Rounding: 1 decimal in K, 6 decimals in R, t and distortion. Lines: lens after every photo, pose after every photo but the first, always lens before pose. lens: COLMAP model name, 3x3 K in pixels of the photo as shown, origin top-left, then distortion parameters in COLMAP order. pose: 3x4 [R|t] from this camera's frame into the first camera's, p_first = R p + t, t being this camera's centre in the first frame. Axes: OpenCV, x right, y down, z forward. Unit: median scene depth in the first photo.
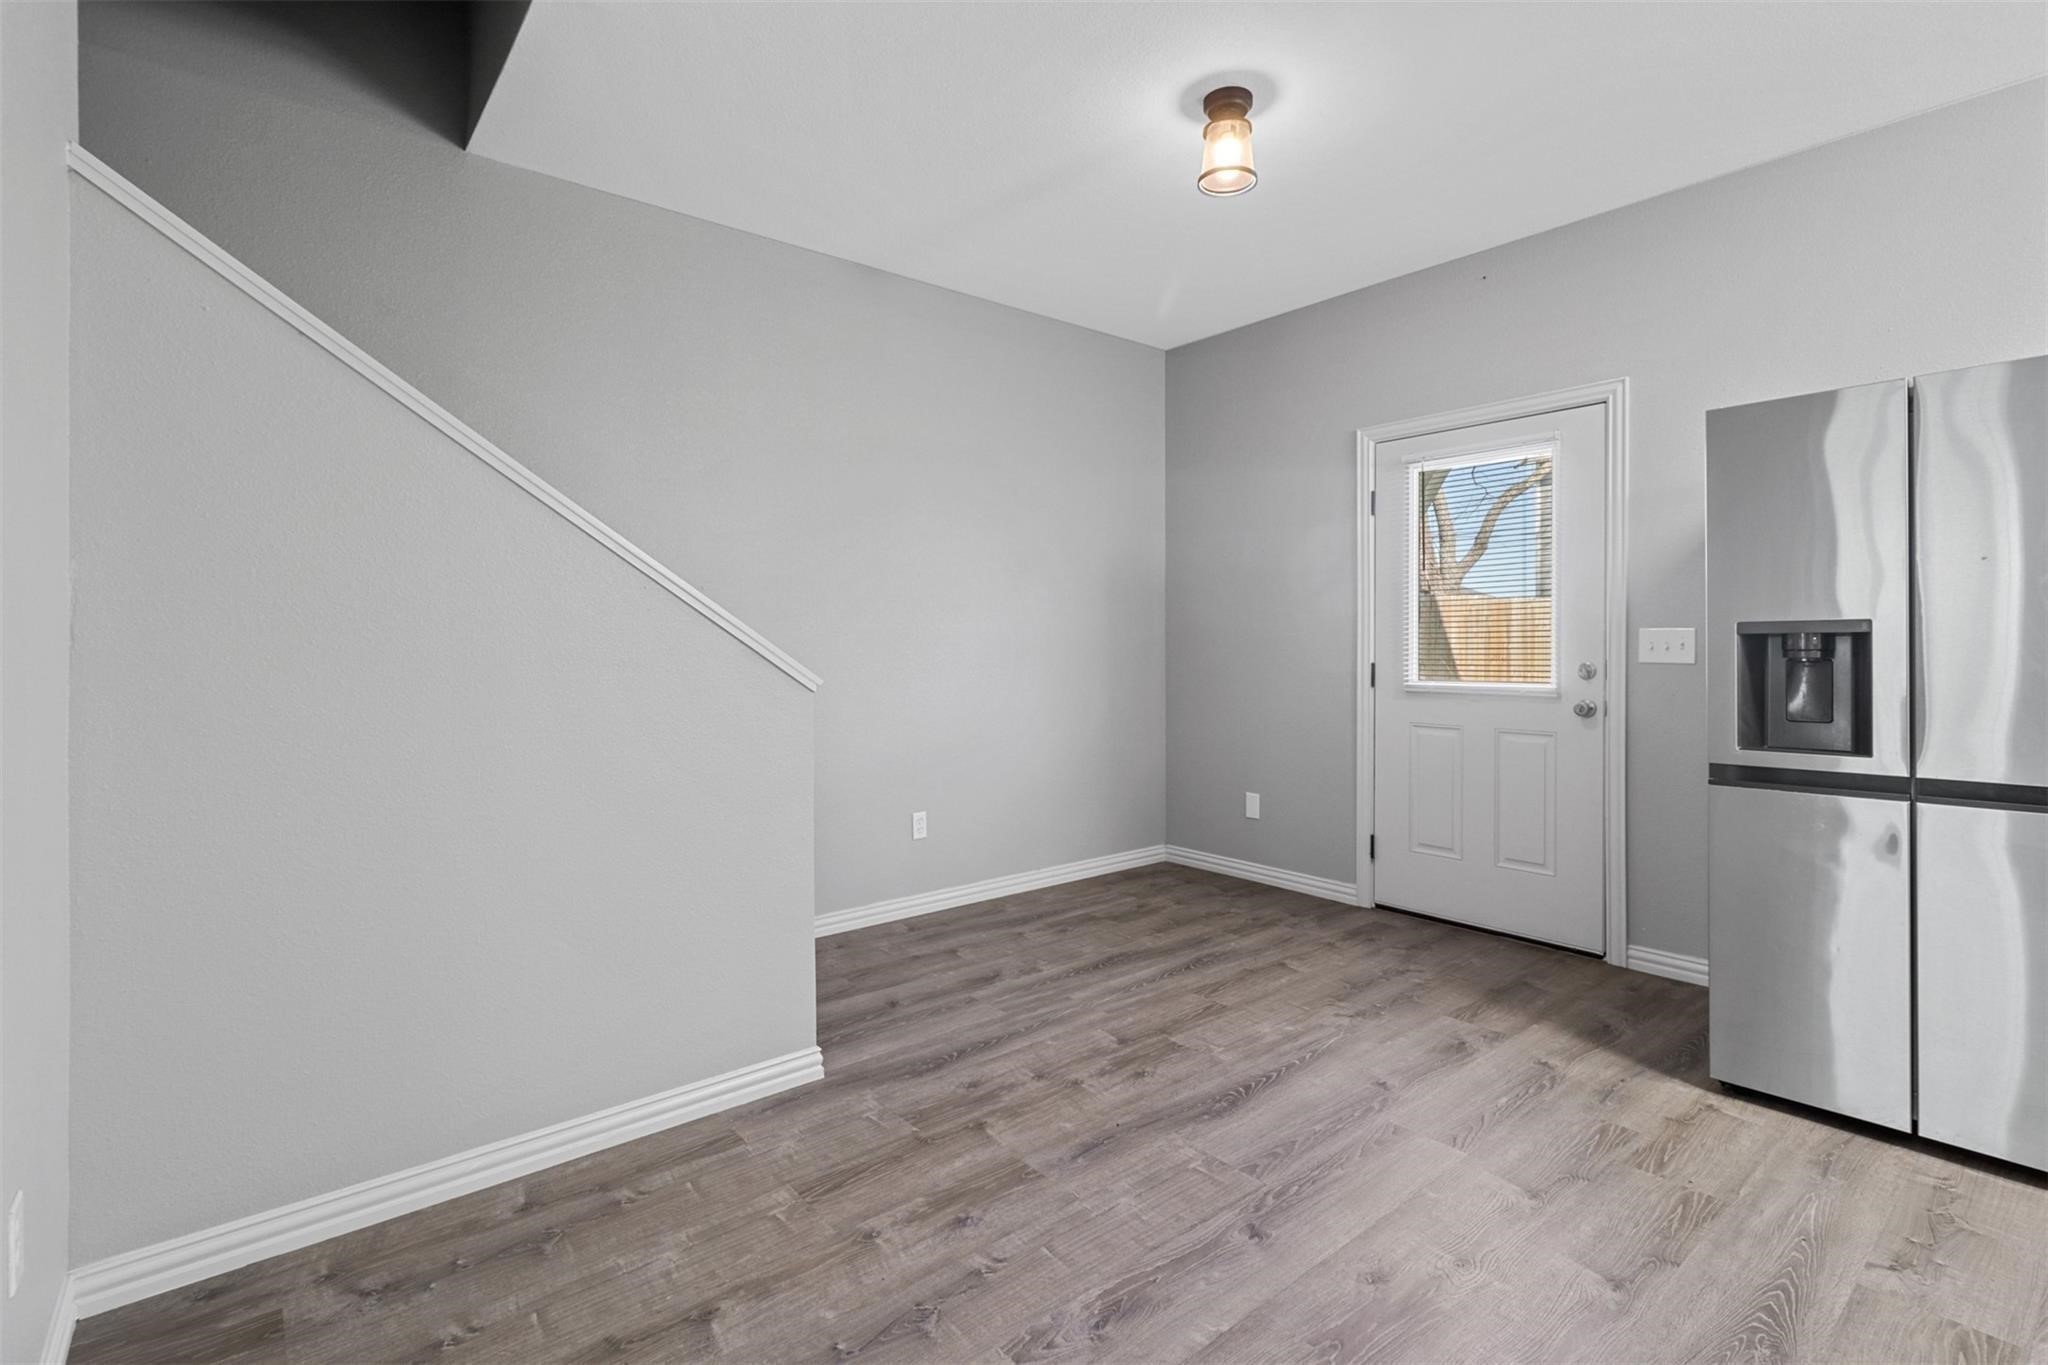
lens RADIAL K [[953.7, 0, 1016.6], [0, 953.7, 645.5], [0, 0, 1]] dist [0.001295, 0.000305]
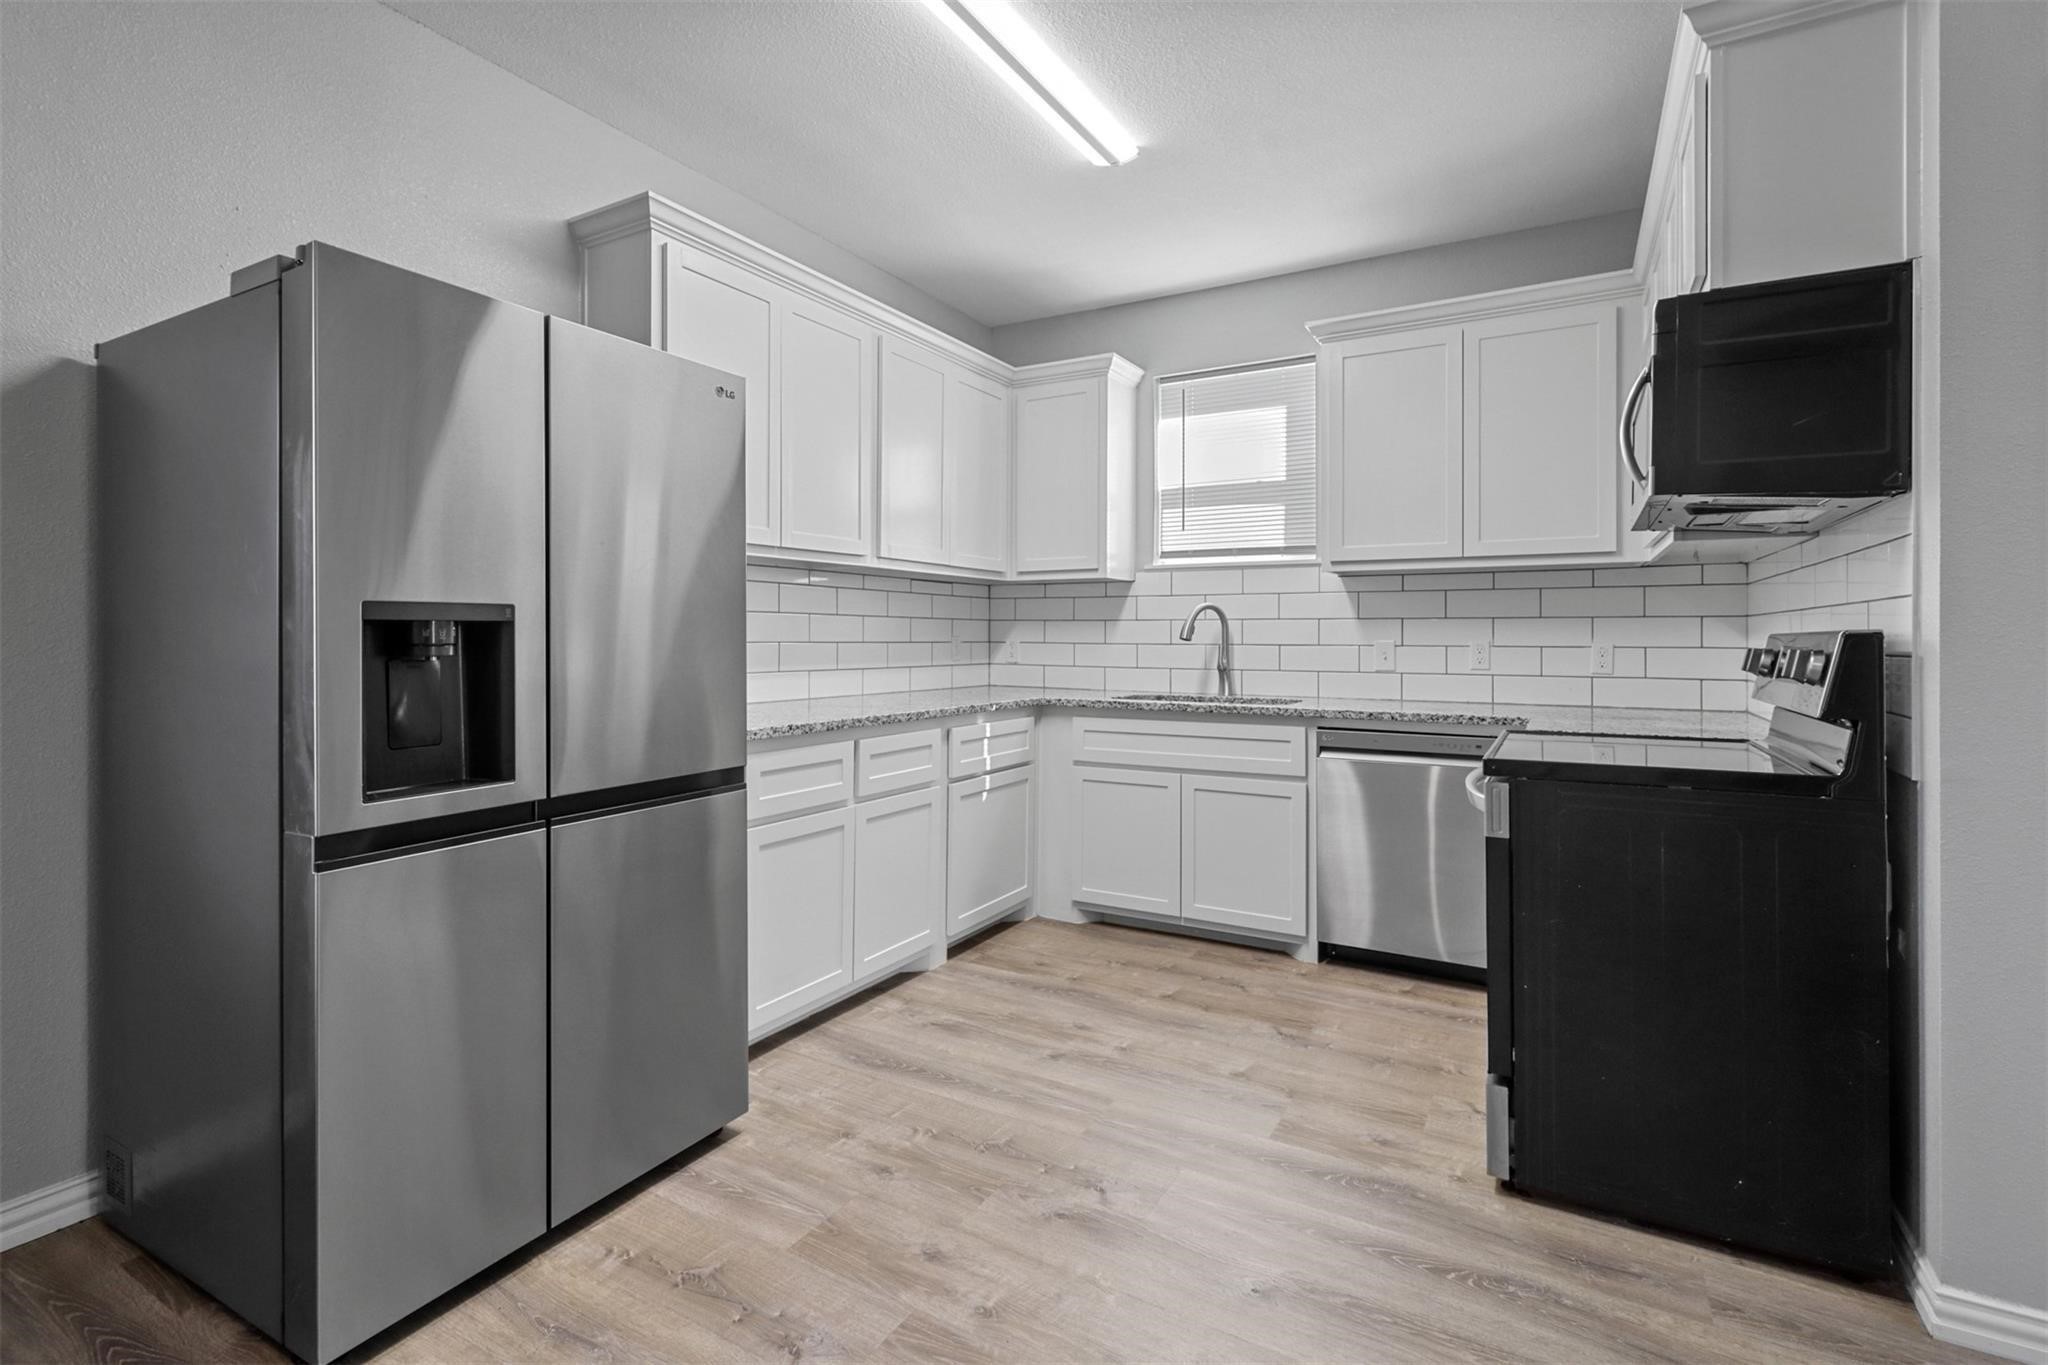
lens RADIAL K [[953.7, 0, 1016.6], [0, 953.7, 645.5], [0, 0, 1]] dist [0.001295, 0.000305]
pose [[-0.345536, -0.002133, 0.938403, 0.026023], [0.000634, 0.999997, 0.002506, 0.003996], [-0.938405, 0.001461, -0.345533, 0.883225]]
